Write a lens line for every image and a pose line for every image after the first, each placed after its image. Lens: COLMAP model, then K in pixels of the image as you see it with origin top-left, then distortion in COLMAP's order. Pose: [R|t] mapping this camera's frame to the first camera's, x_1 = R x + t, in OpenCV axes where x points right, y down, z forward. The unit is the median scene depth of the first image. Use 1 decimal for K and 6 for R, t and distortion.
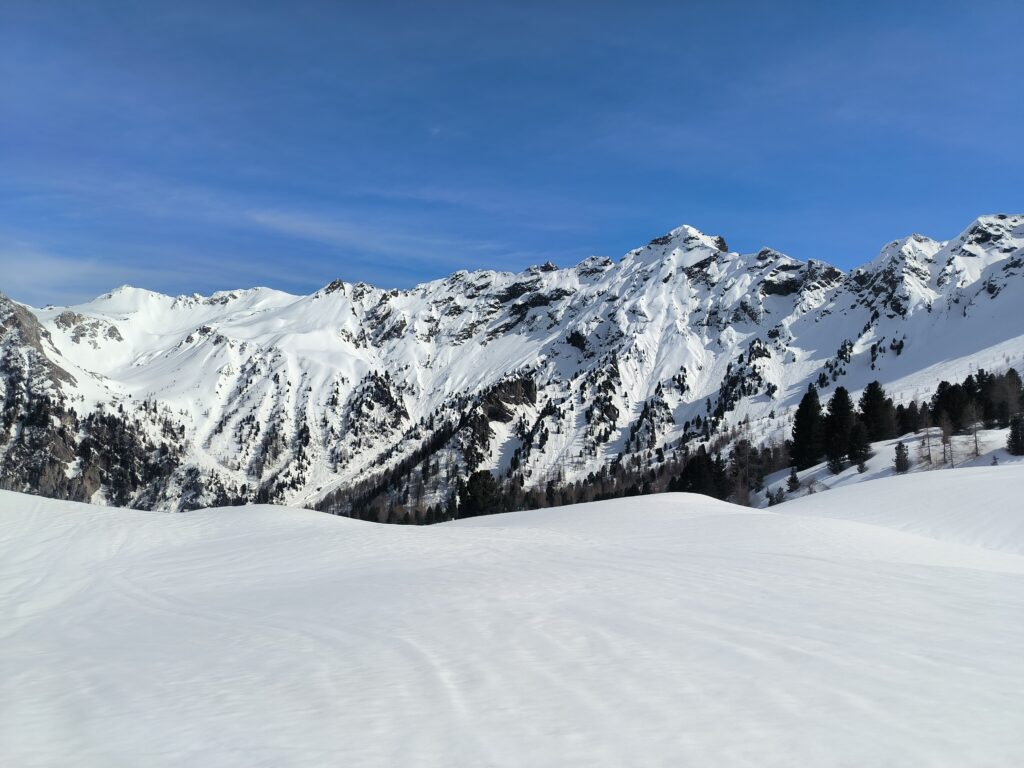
lens RADIAL K [[711.4, 0, 512.0], [0, 711.4, 384.0], [0, 0, 1]] dist [-0.006847, -0.002177]
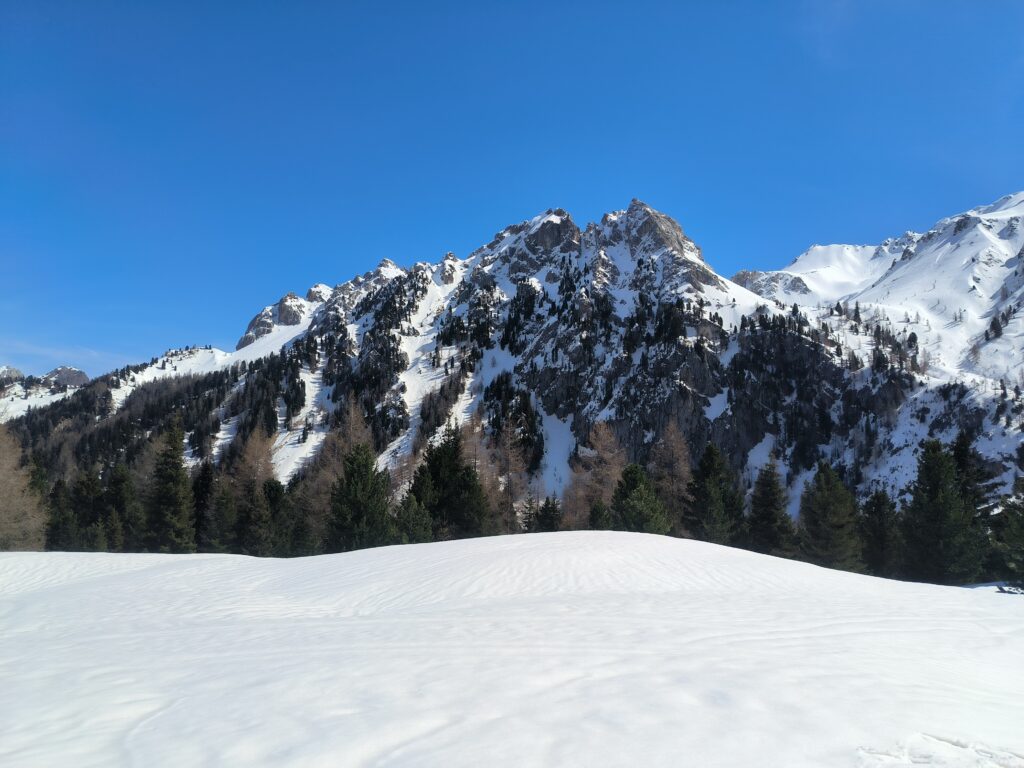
lens RADIAL K [[711.4, 0, 512.0], [0, 711.4, 384.0], [0, 0, 1]] dist [-0.006847, -0.002177]
pose [[0.597132, -0.107724, -0.794877, -0.255270], [0.042759, 0.993807, -0.102562, 0.145316], [0.801002, 0.027255, 0.598040, 0.508100]]
